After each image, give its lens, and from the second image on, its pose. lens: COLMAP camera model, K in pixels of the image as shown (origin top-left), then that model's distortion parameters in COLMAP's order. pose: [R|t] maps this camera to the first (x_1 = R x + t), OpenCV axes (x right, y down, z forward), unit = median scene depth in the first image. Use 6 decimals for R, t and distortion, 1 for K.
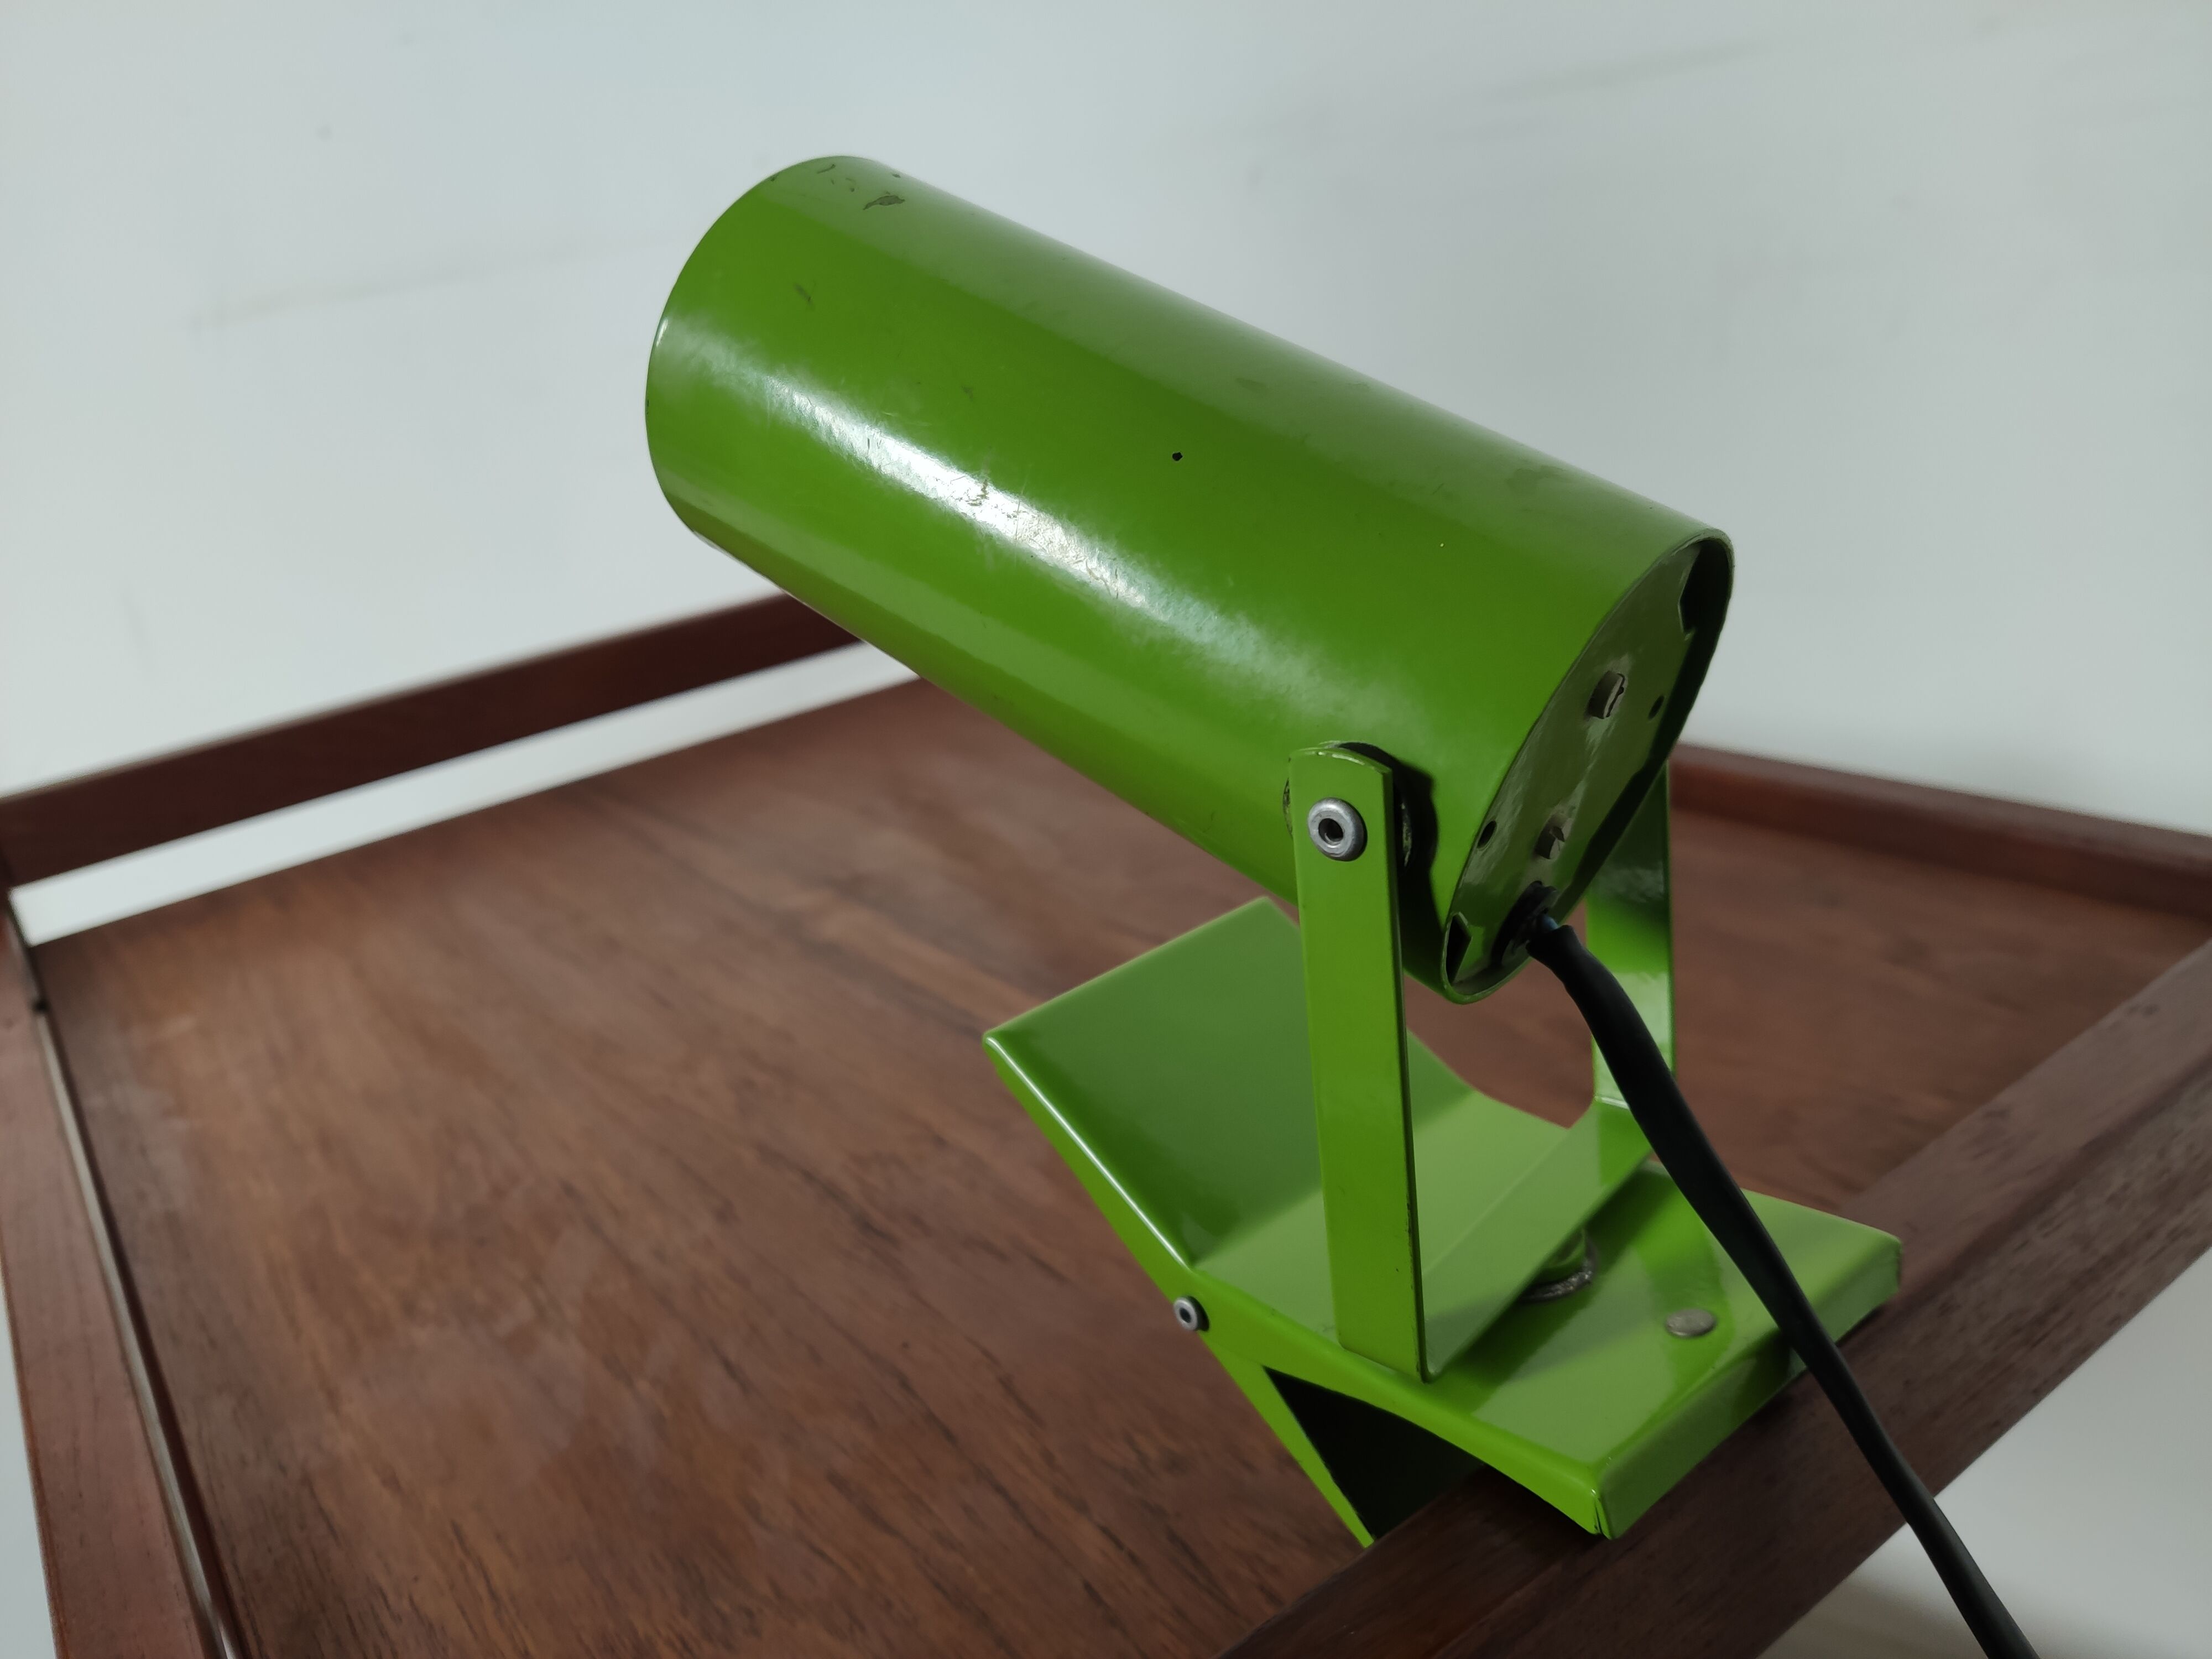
lens RADIAL K [[1709.7, 0, 1106.0], [0, 1709.7, 829.5], [0, 0, 1]] dist [-0.009562, -0.009969]
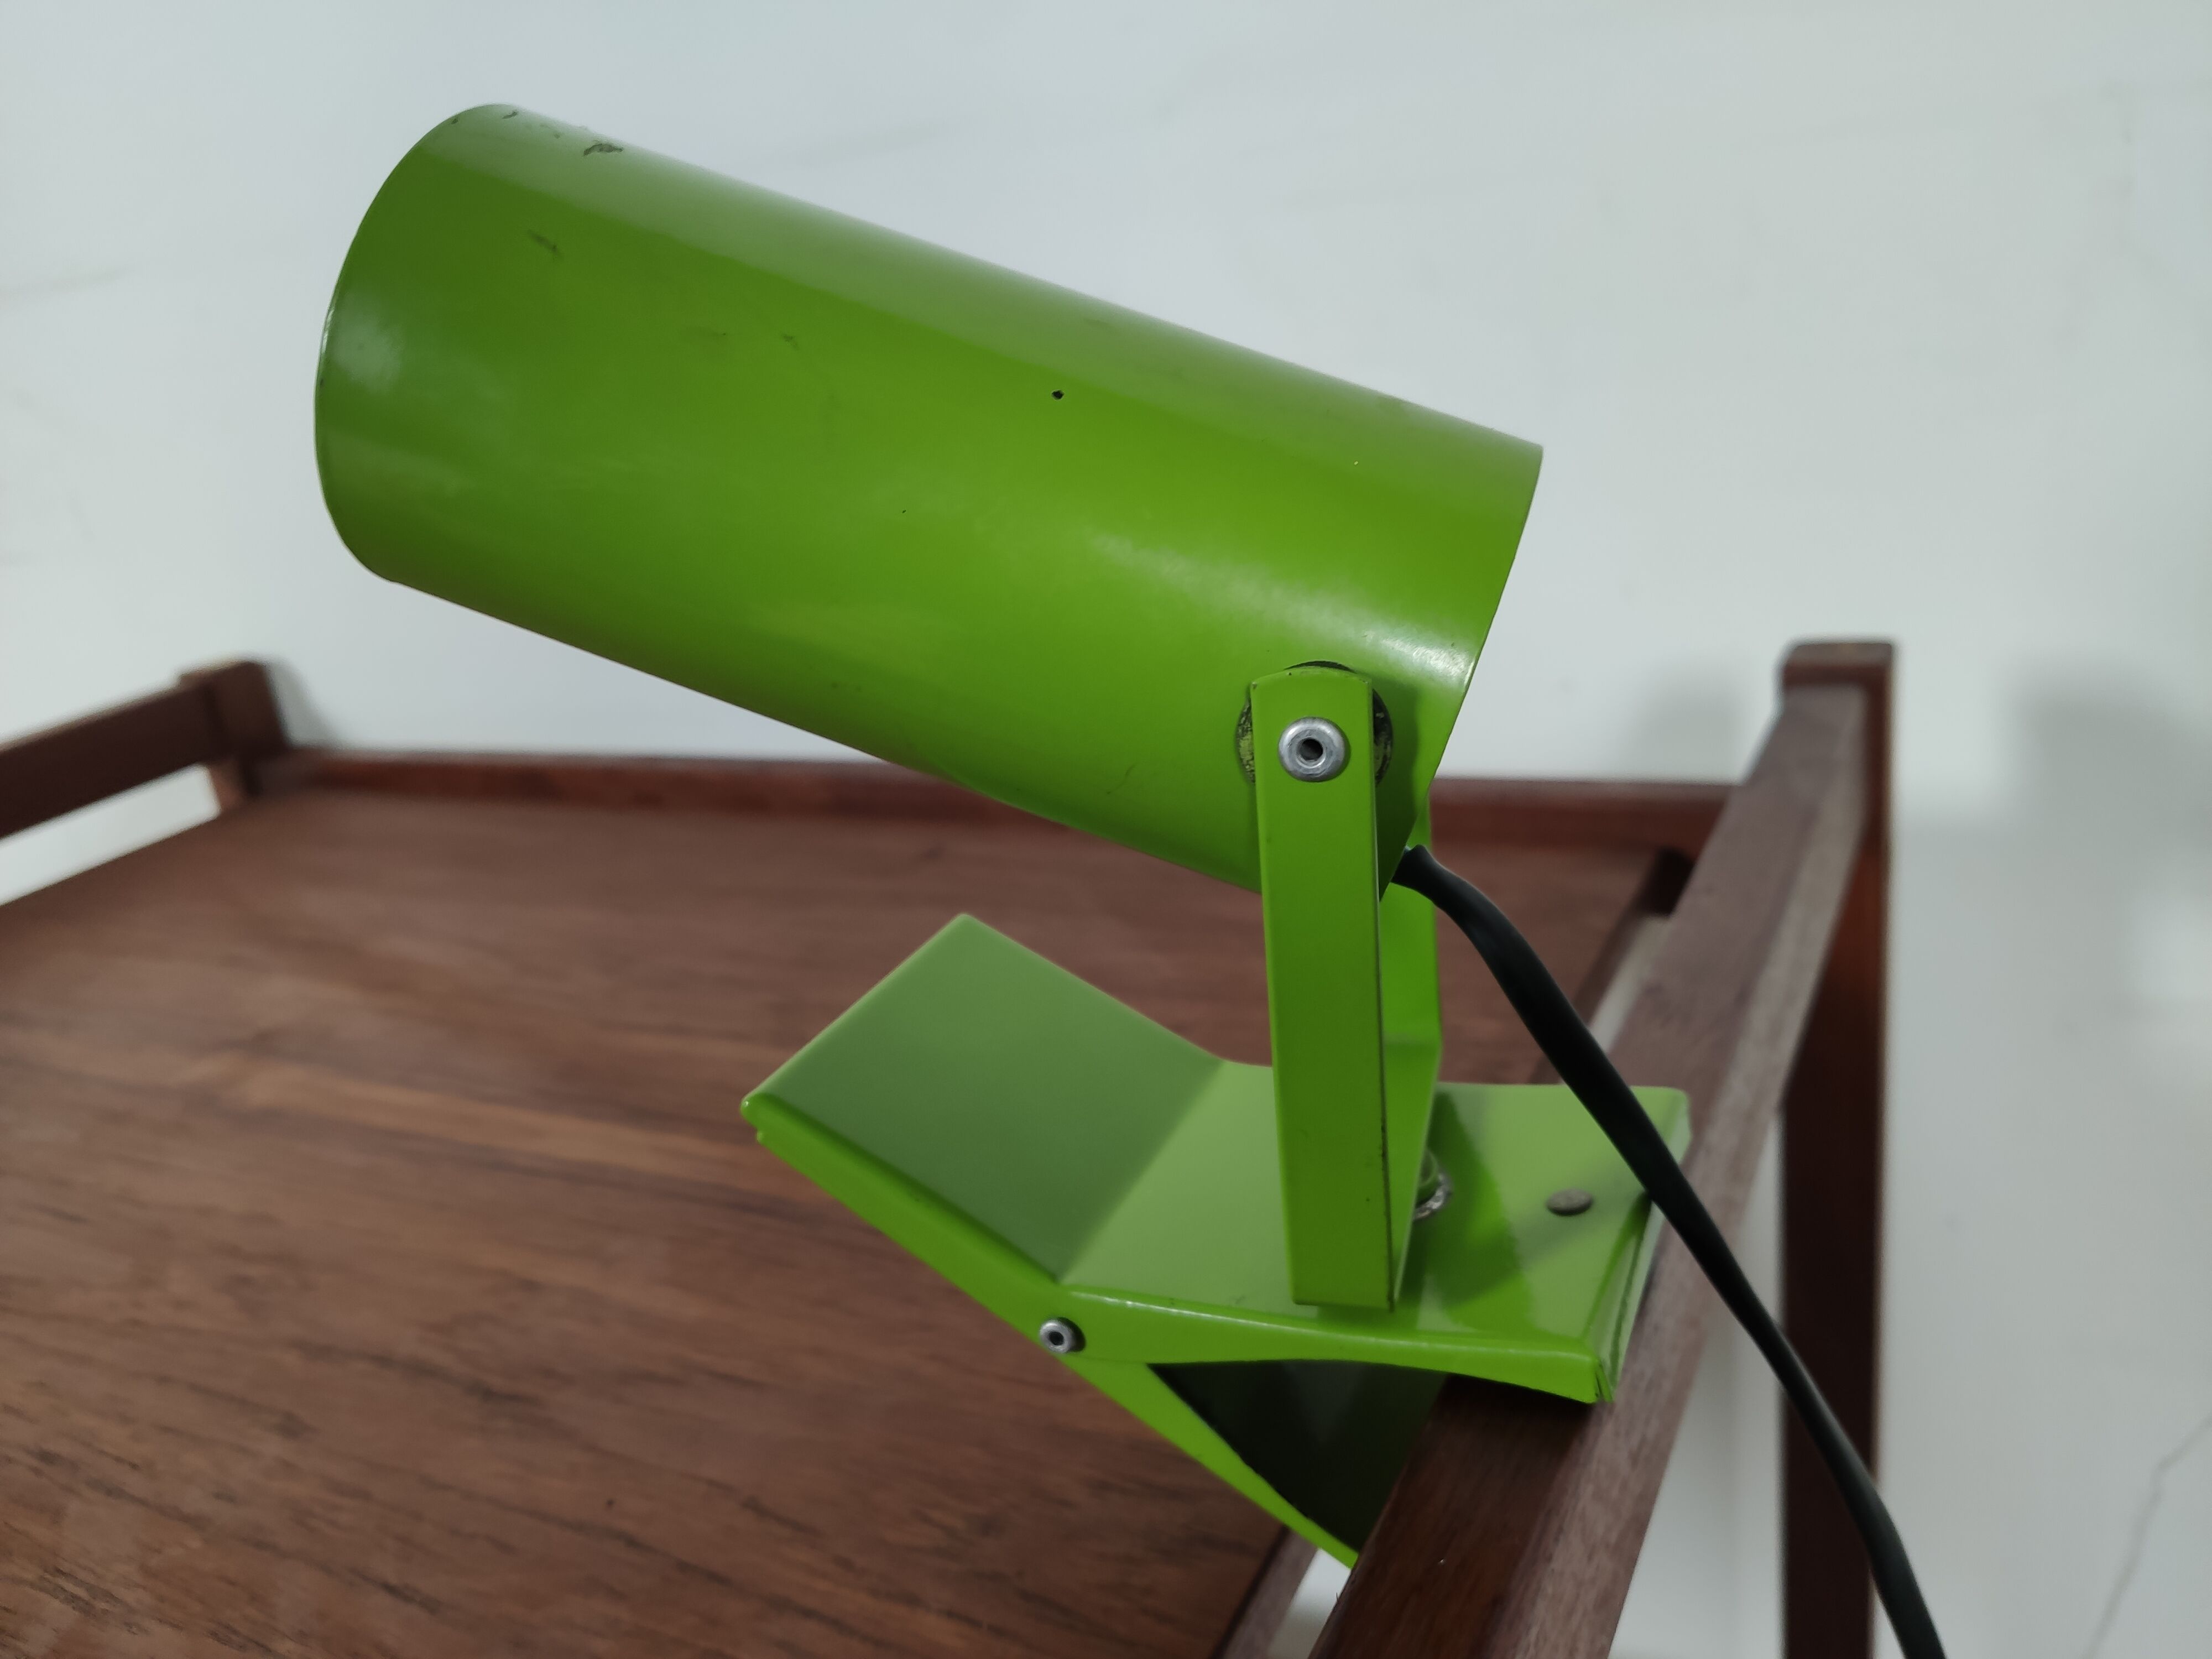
lens RADIAL K [[1747.5, 0, 1099.7], [0, 1747.5, 841.9], [0, 0, 1]] dist [-0.031921, 0.008610]
pose [[0.896432, -0.131810, 0.423125, -0.220693], [0.155217, 0.987653, -0.021174, 0.029861], [-0.415110, 0.084657, 0.905824, 0.077244]]
